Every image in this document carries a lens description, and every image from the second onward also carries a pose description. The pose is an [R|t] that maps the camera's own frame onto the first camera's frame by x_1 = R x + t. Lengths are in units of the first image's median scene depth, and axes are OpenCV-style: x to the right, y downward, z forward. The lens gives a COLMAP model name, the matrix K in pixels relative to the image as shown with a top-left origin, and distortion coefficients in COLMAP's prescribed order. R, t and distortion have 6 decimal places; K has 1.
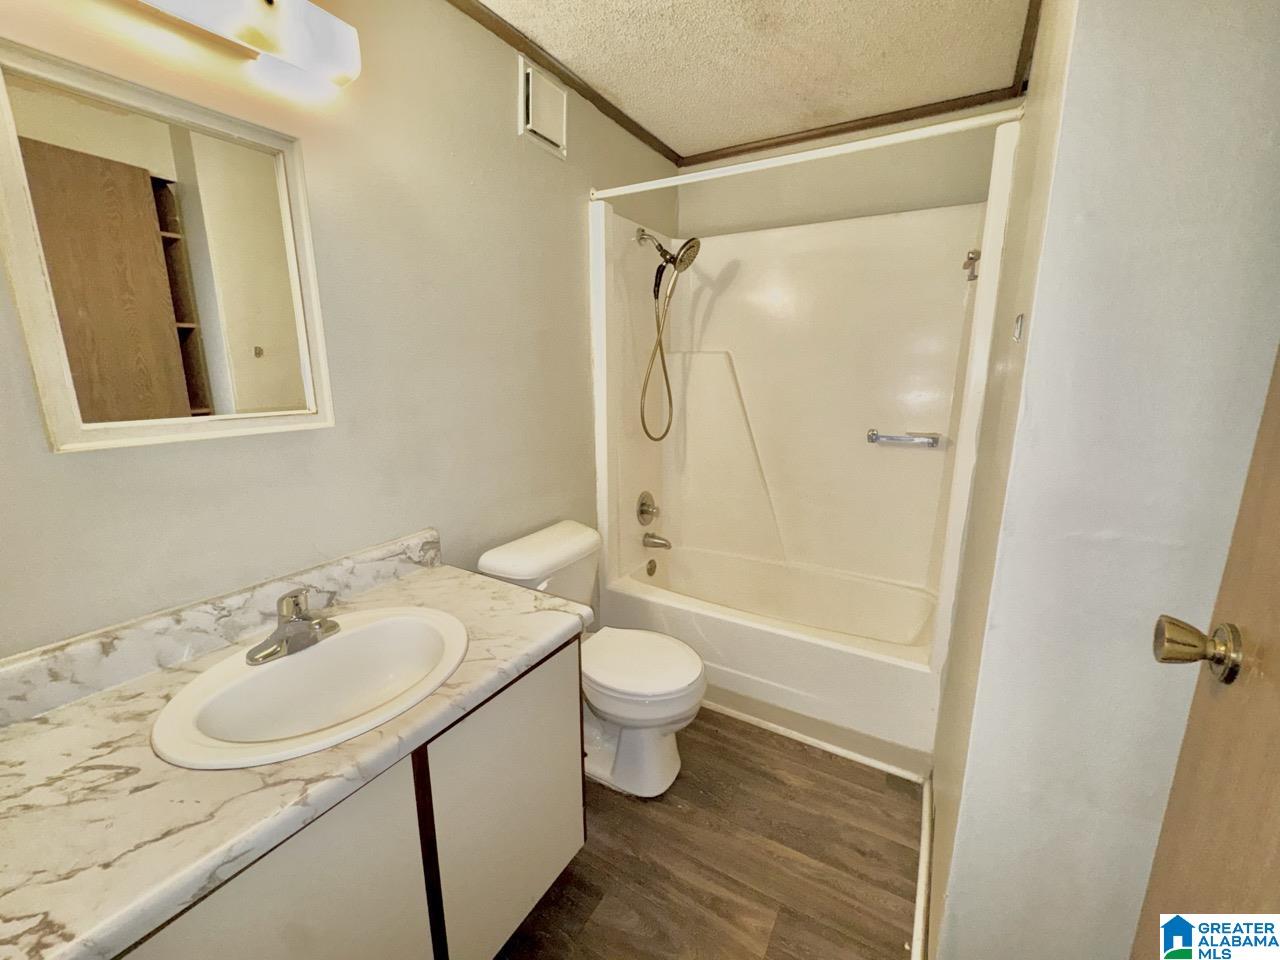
lens RADIAL K [[514.6, 0, 640.0], [0, 514.6, 480.0], [0, 0, 1]] dist [0.002512, 0.000368]
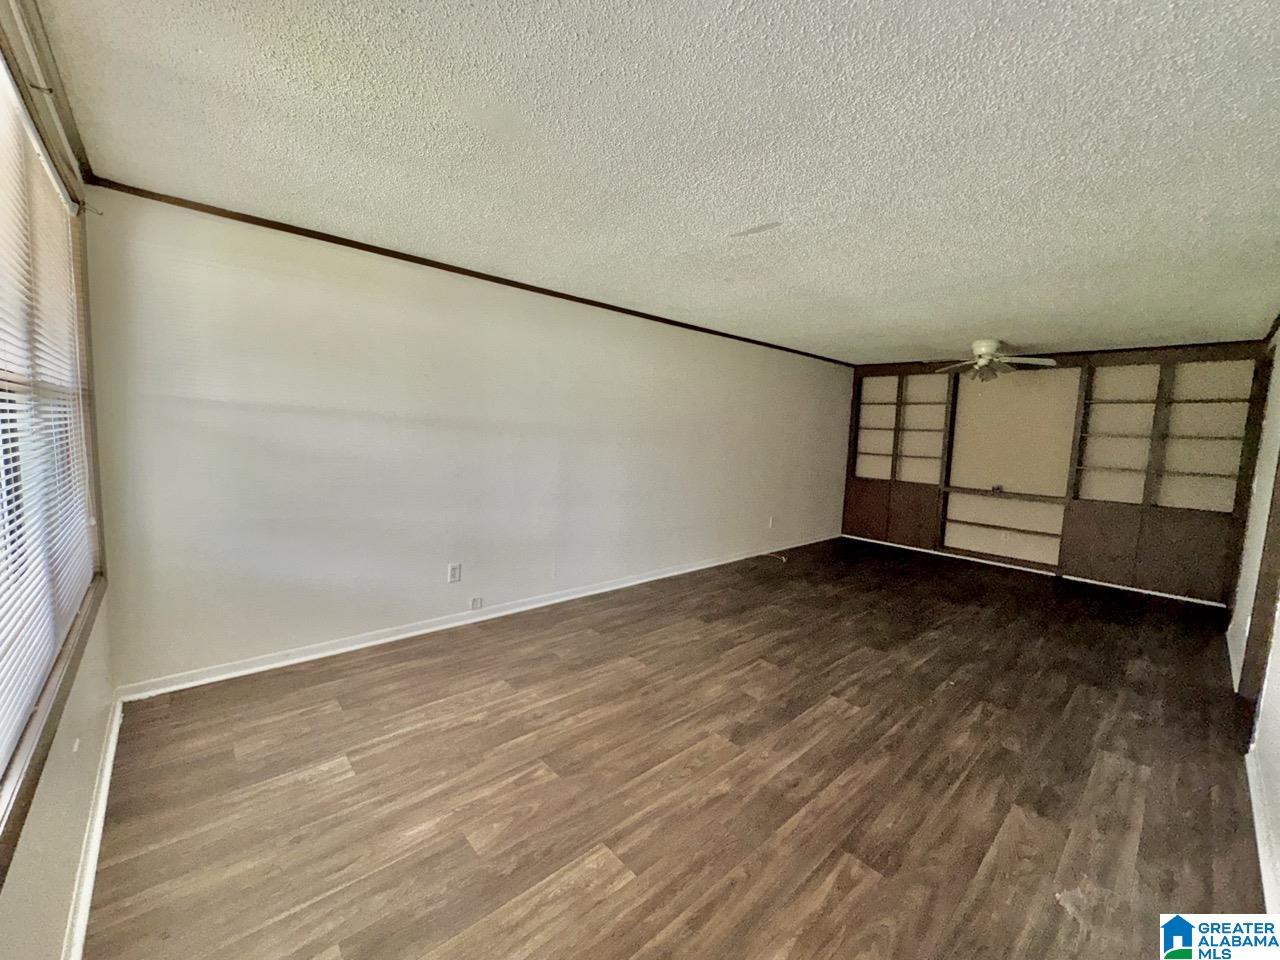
lens RADIAL K [[514.6, 0, 640.0], [0, 514.6, 480.0], [0, 0, 1]] dist [0.002512, 0.000368]
pose [[0.306328, -0.081522, 0.948429, -0.996237], [0.158329, 0.986812, 0.033683, -0.031471], [-0.938667, 0.139846, 0.315195, 0.075658]]
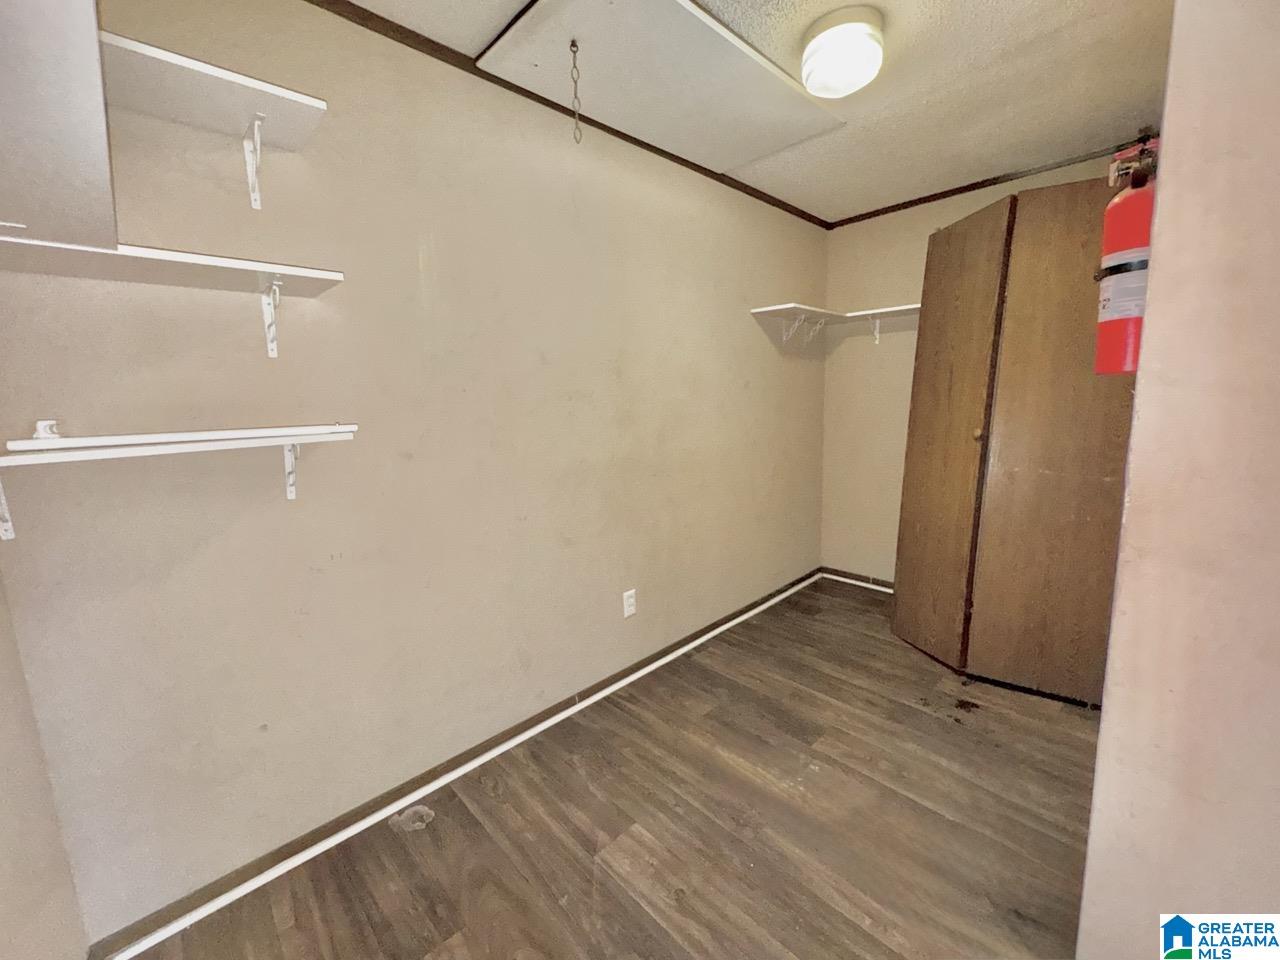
lens RADIAL K [[514.6, 0, 640.0], [0, 514.6, 480.0], [0, 0, 1]] dist [0.002512, 0.000368]
pose [[-0.962352, -0.029347, 0.270219, 0.658173], [0.075509, 0.926157, 0.369502, -0.295806], [-0.261109, 0.375994, -0.889073, 1.511736]]
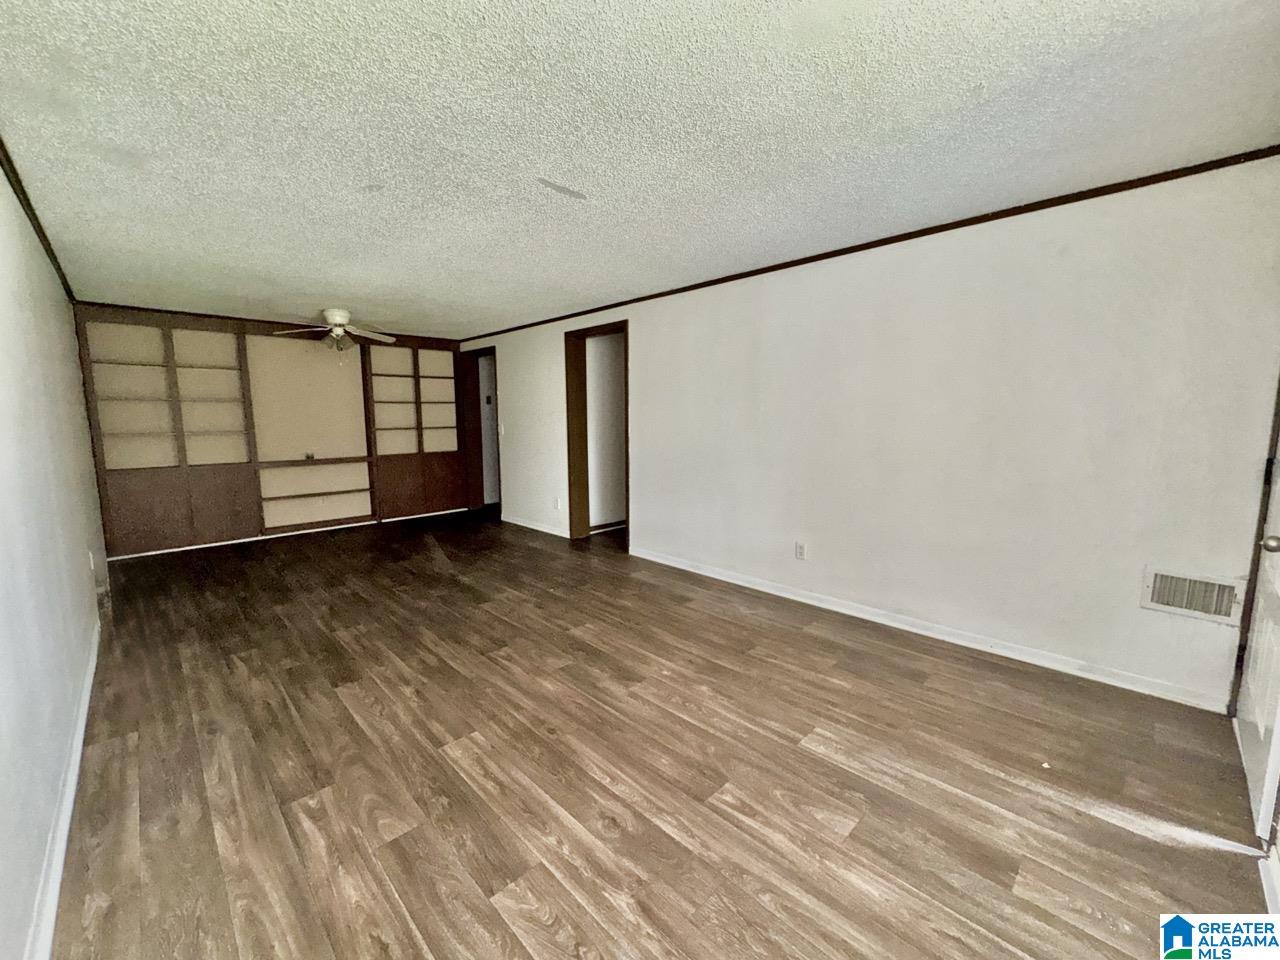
lens RADIAL K [[510.7, 0, 640.0], [0, 510.7, 480.0], [0, 0, 1]] dist [-0.000657, -0.000126]
pose [[-0.962594, -0.028580, 0.269437, 0.090690], [0.061890, 0.944938, 0.321344, -0.360347], [-0.263785, 0.325999, -0.907823, 1.808185]]
